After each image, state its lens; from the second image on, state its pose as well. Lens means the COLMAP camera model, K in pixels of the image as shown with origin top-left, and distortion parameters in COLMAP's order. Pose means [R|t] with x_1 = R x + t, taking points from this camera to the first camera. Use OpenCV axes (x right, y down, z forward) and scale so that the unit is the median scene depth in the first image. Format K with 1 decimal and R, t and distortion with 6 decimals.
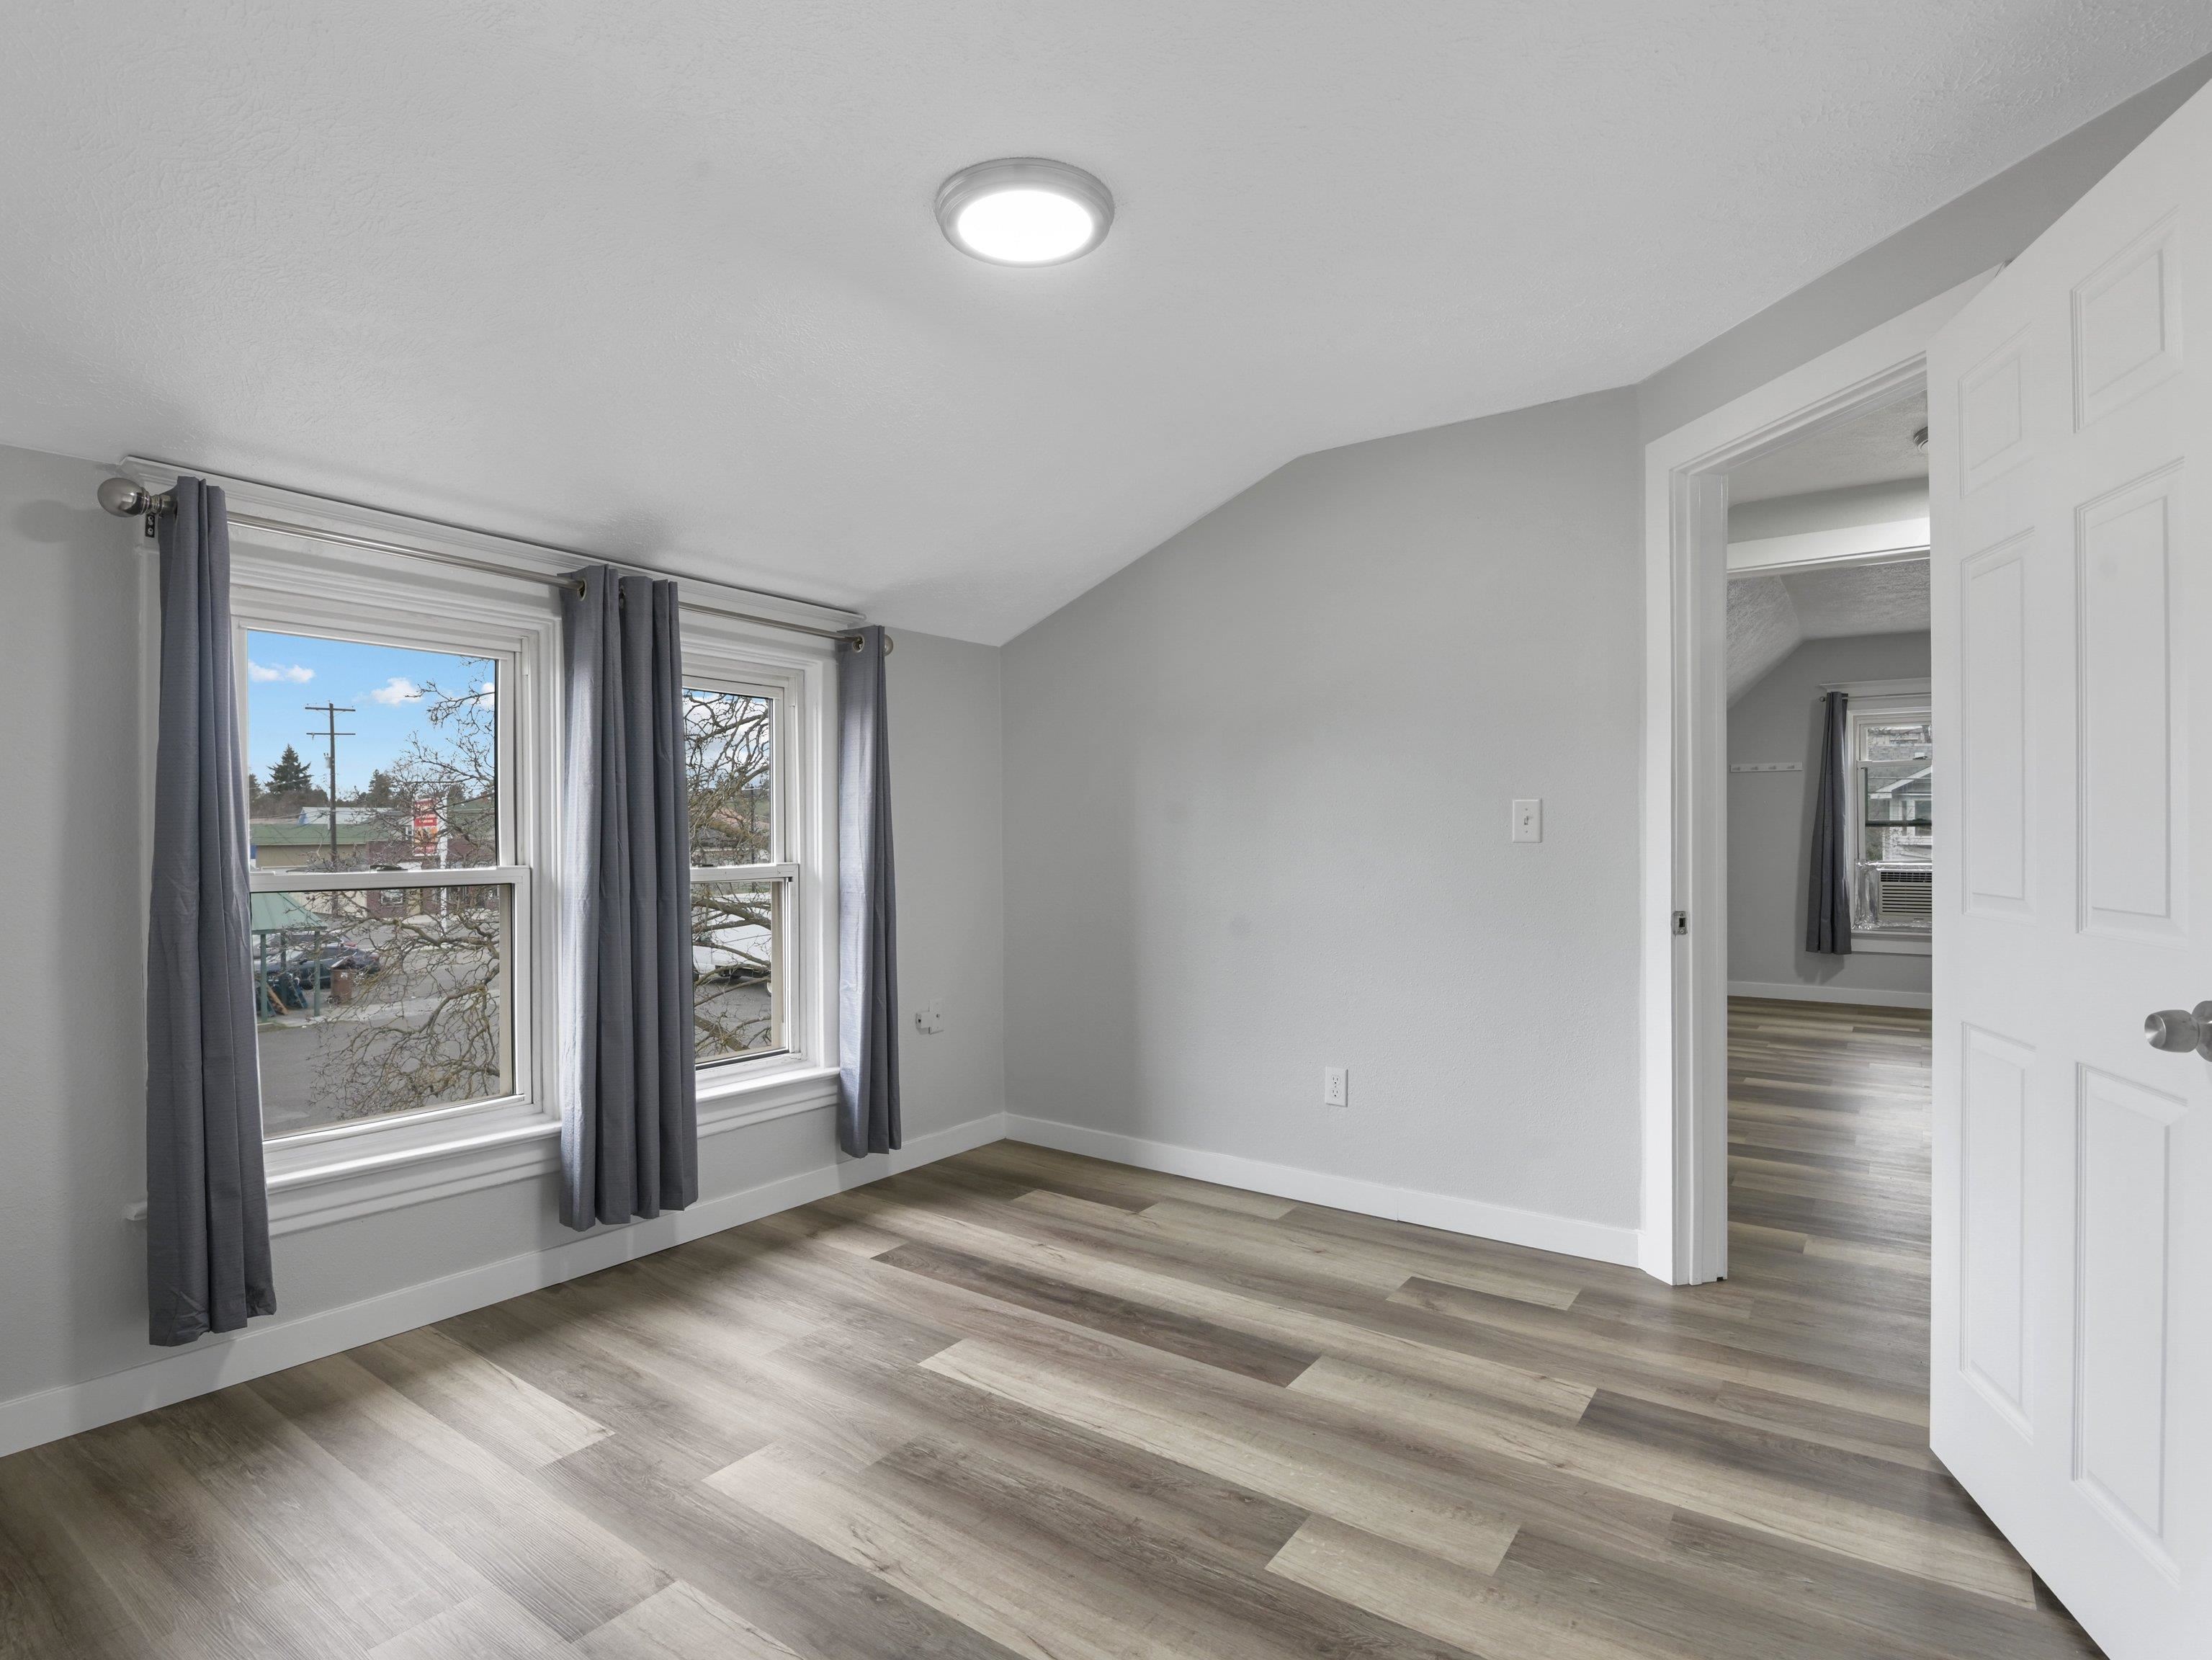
lens RADIAL K [[1137.4, 0, 1104.3], [0, 1137.4, 833.5], [0, 0, 1]] dist [-0.015917, -0.000964]
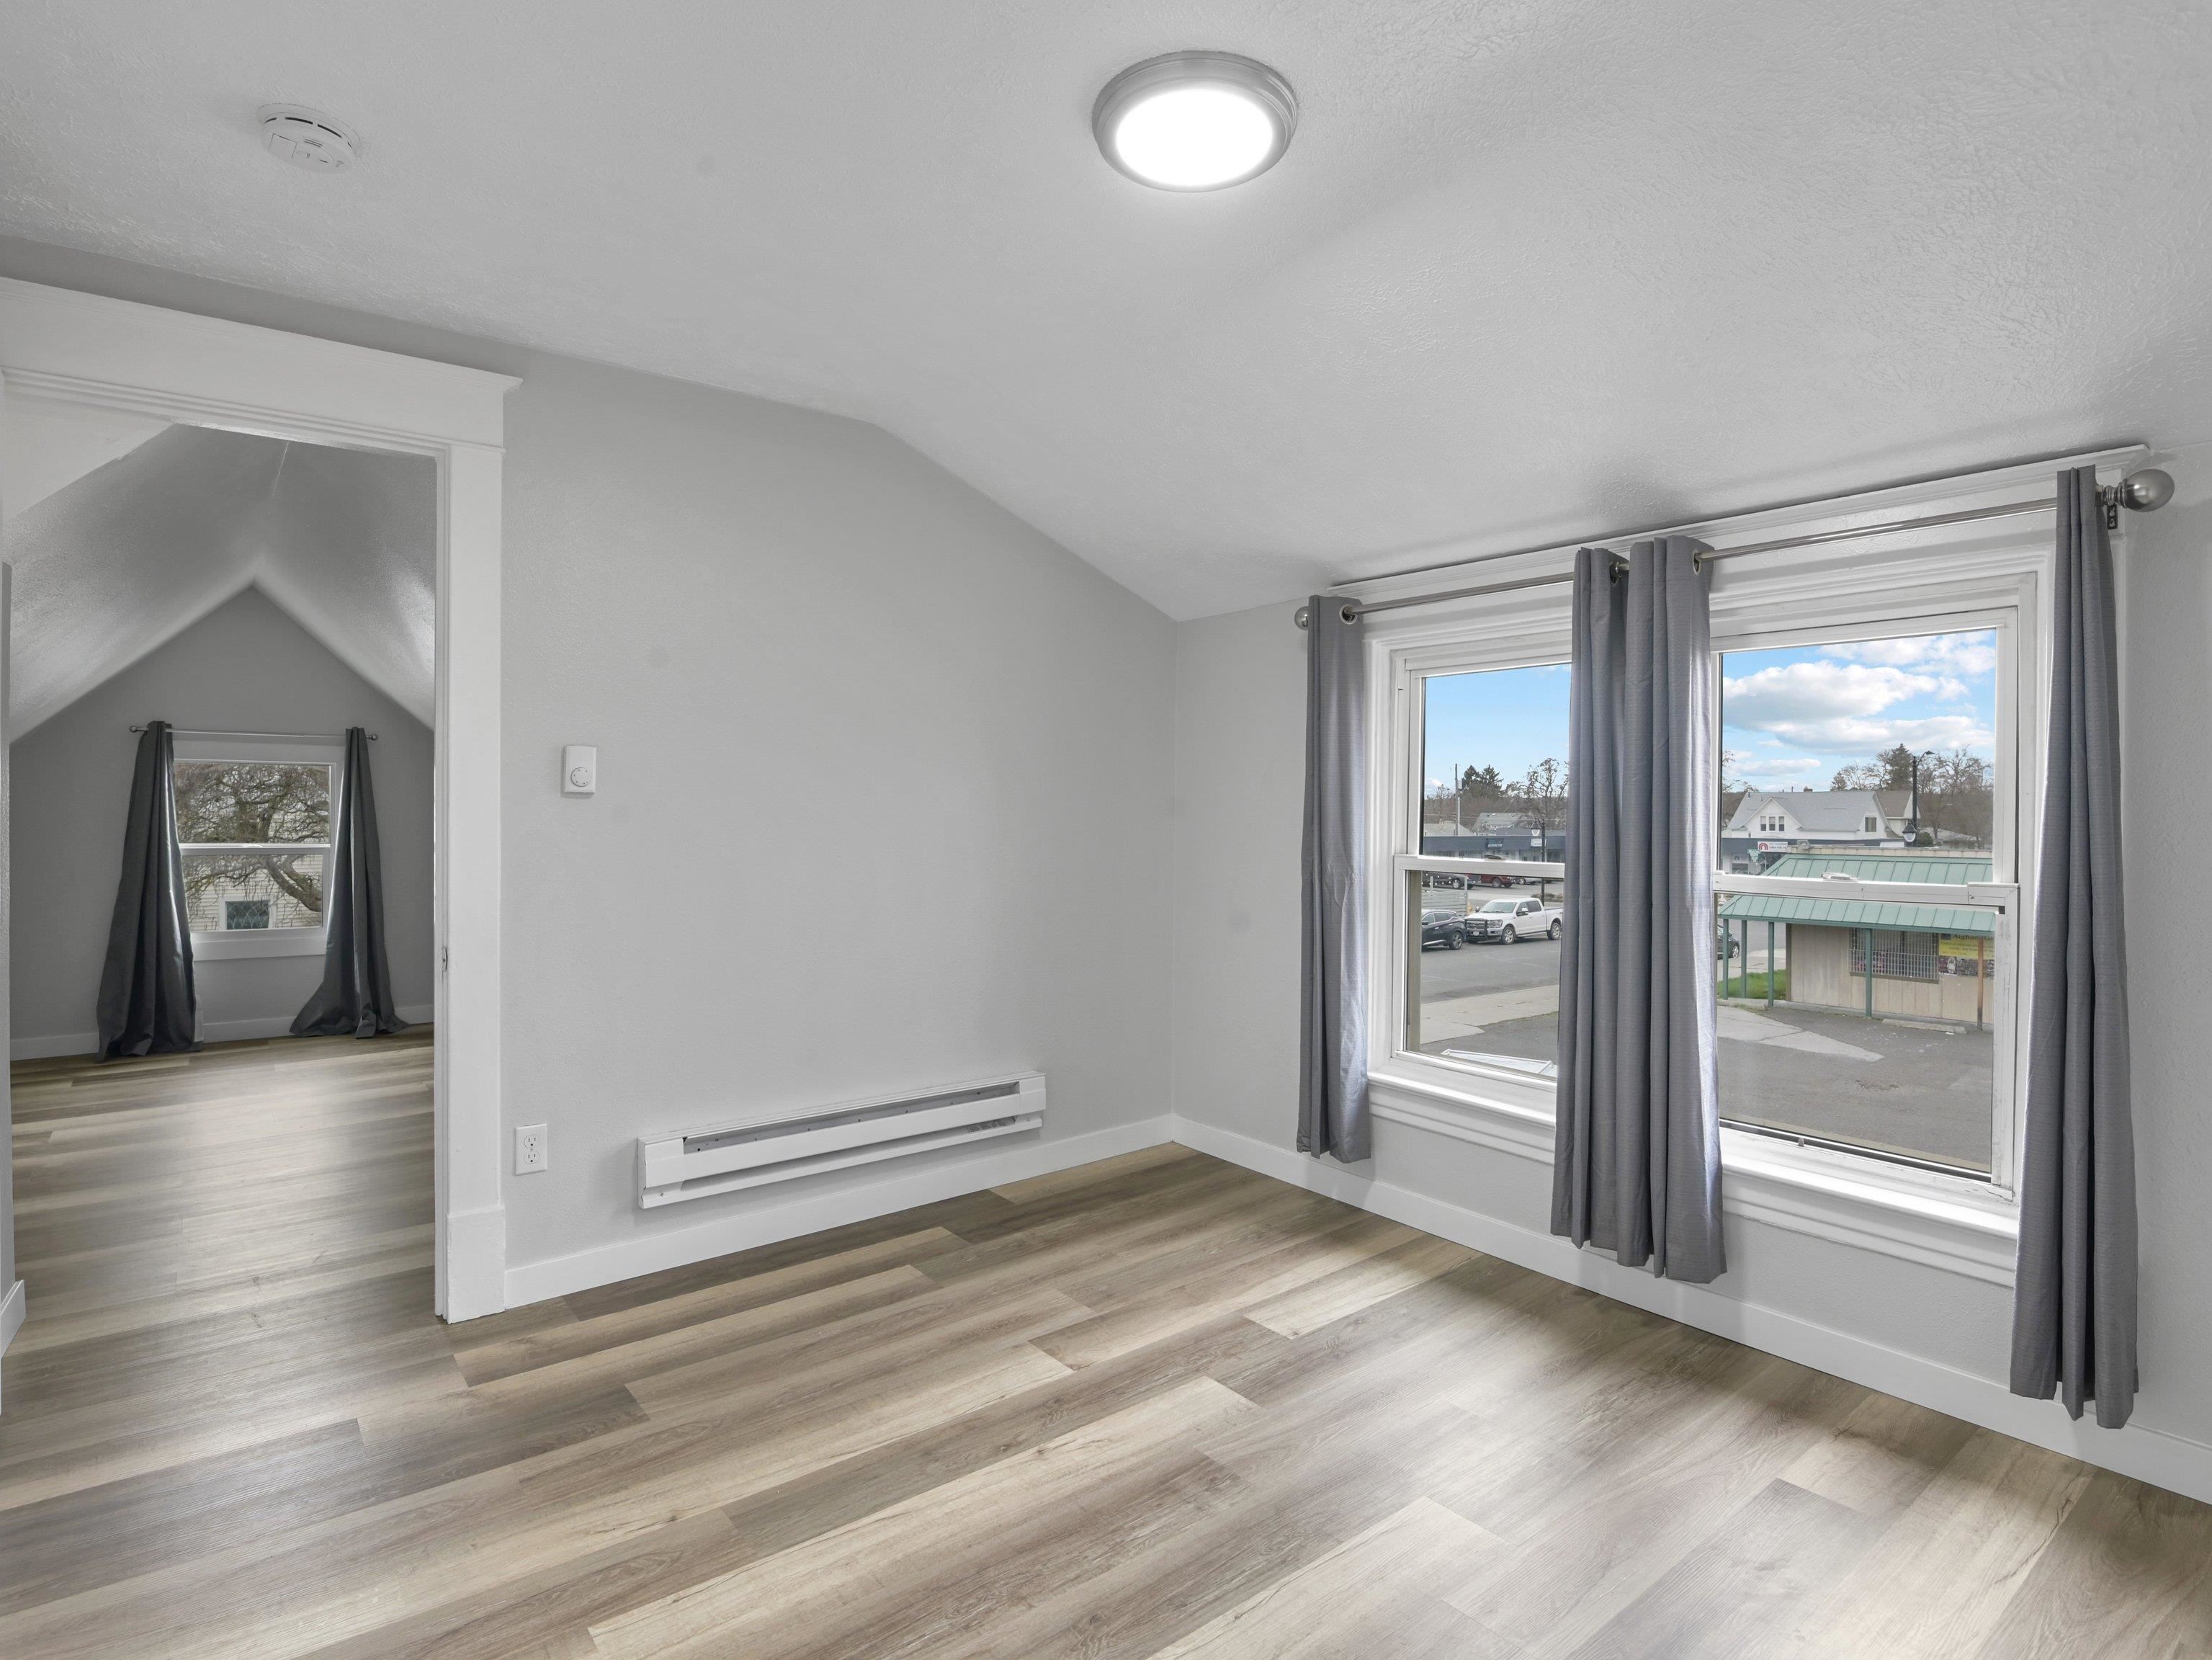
lens RADIAL K [[1157.3, 0, 1103.2], [0, 1157.3, 808.7], [0, 0, 1]] dist [-0.007302, -0.006996]
pose [[-0.278567, -0.003980, -0.960408, 0.885740], [-0.008435, 0.999963, -0.001697, -0.020116], [0.960380, 0.007629, -0.278590, 1.300941]]
